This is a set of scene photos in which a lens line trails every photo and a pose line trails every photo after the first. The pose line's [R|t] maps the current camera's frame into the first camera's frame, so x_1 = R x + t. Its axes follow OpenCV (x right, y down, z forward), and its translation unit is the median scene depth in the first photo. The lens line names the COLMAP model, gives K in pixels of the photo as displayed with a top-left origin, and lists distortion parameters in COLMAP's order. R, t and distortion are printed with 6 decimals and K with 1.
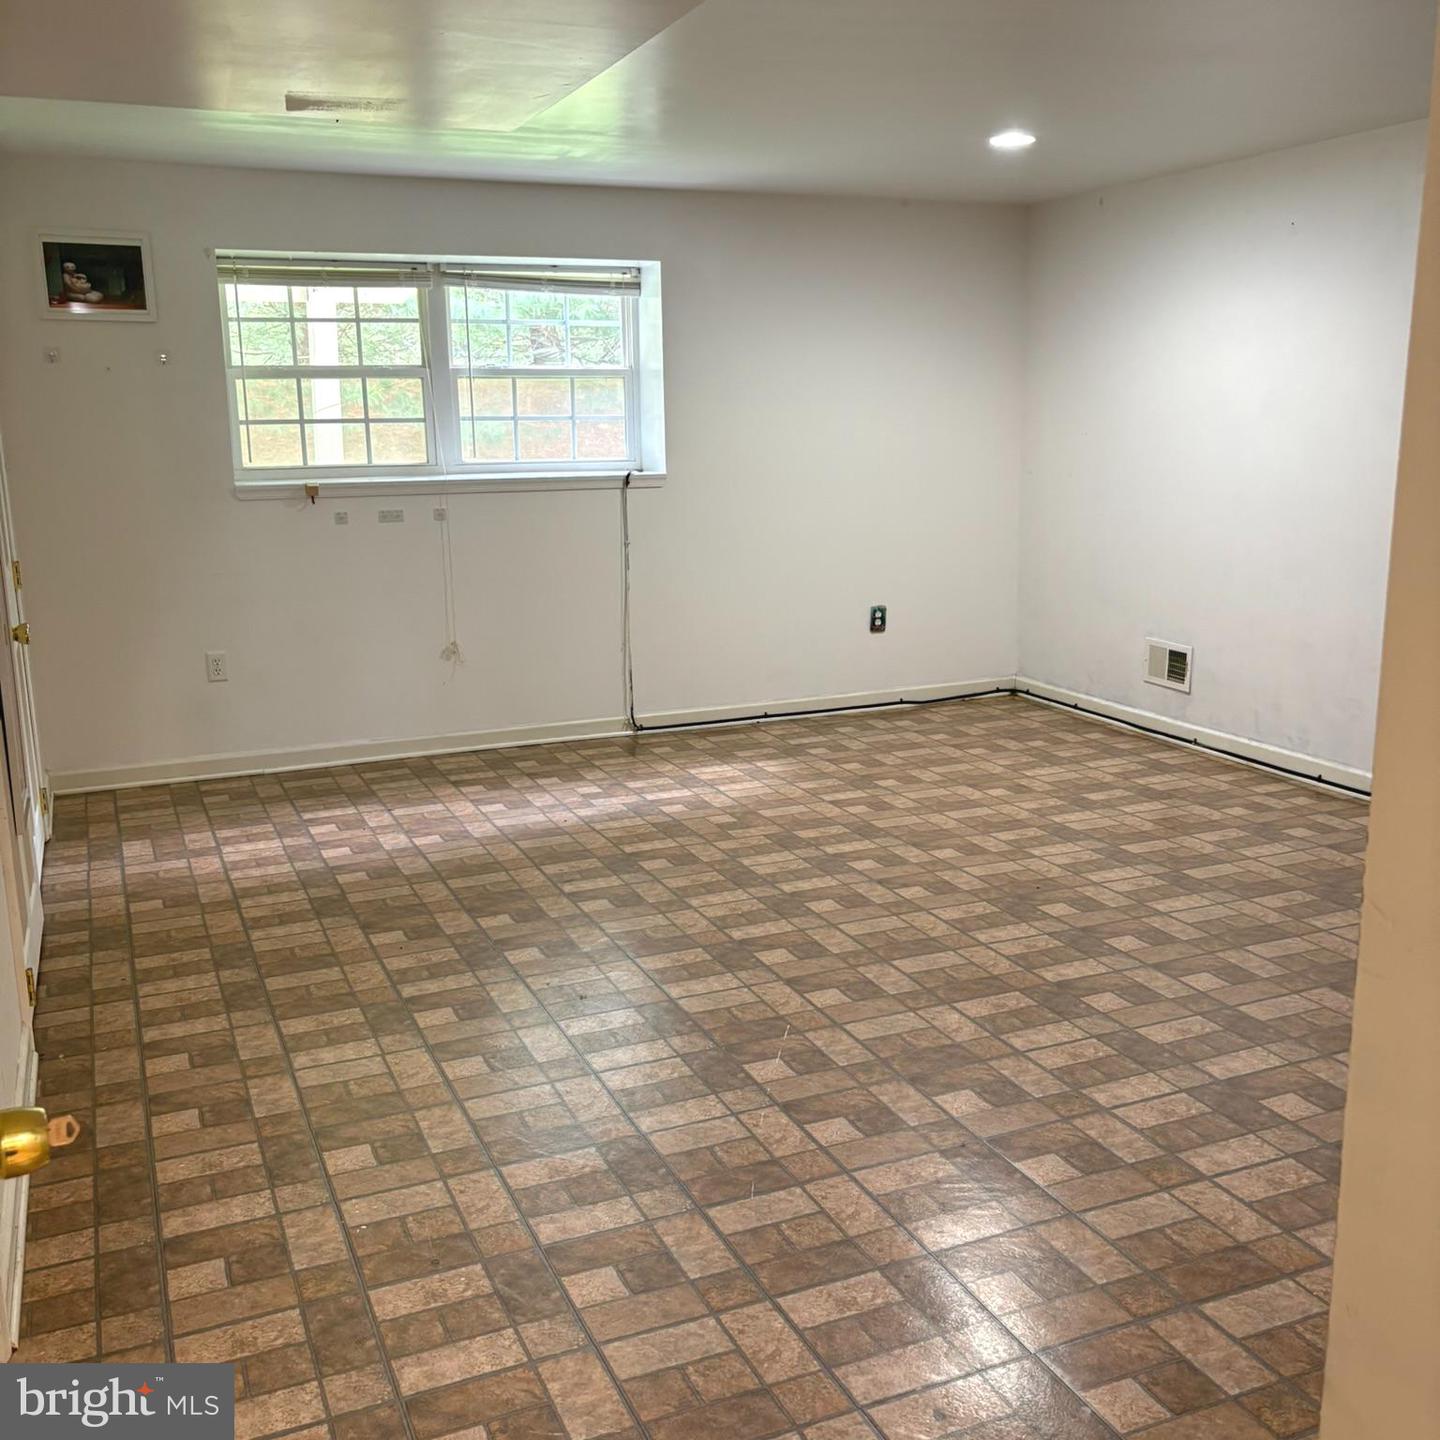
lens RADIAL K [[1459.9, 0, 720.0], [0, 1459.9, 720.0], [0, 0, 1]] dist [0.048053, -0.076364]
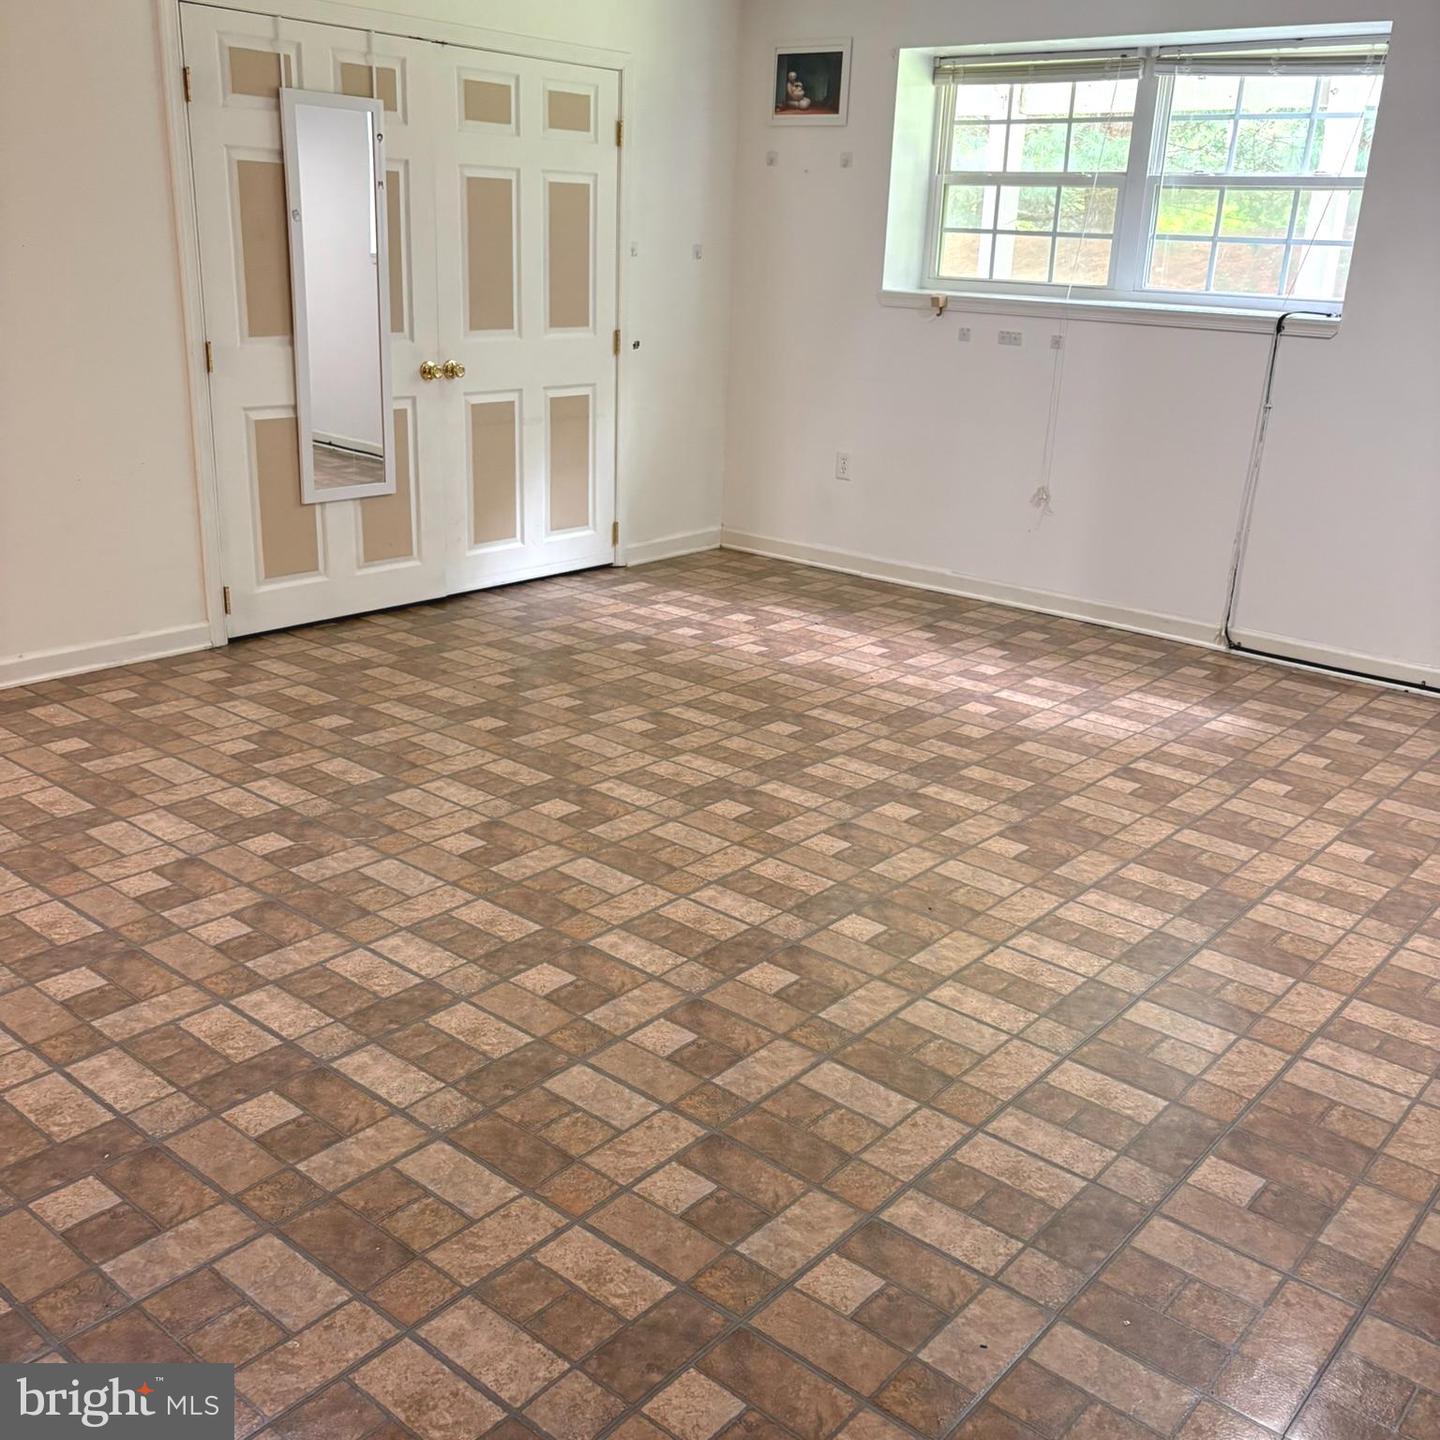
lens RADIAL K [[1480.3, 0, 719.0], [0, 1480.3, 683.9], [0, 0, 1]] dist [0.045559, -0.043732]
pose [[0.442561, 0.291408, -0.848069, 0.631448], [-0.232149, 0.950717, 0.205534, -0.094185], [0.866168, 0.105917, 0.488401, 0.468528]]
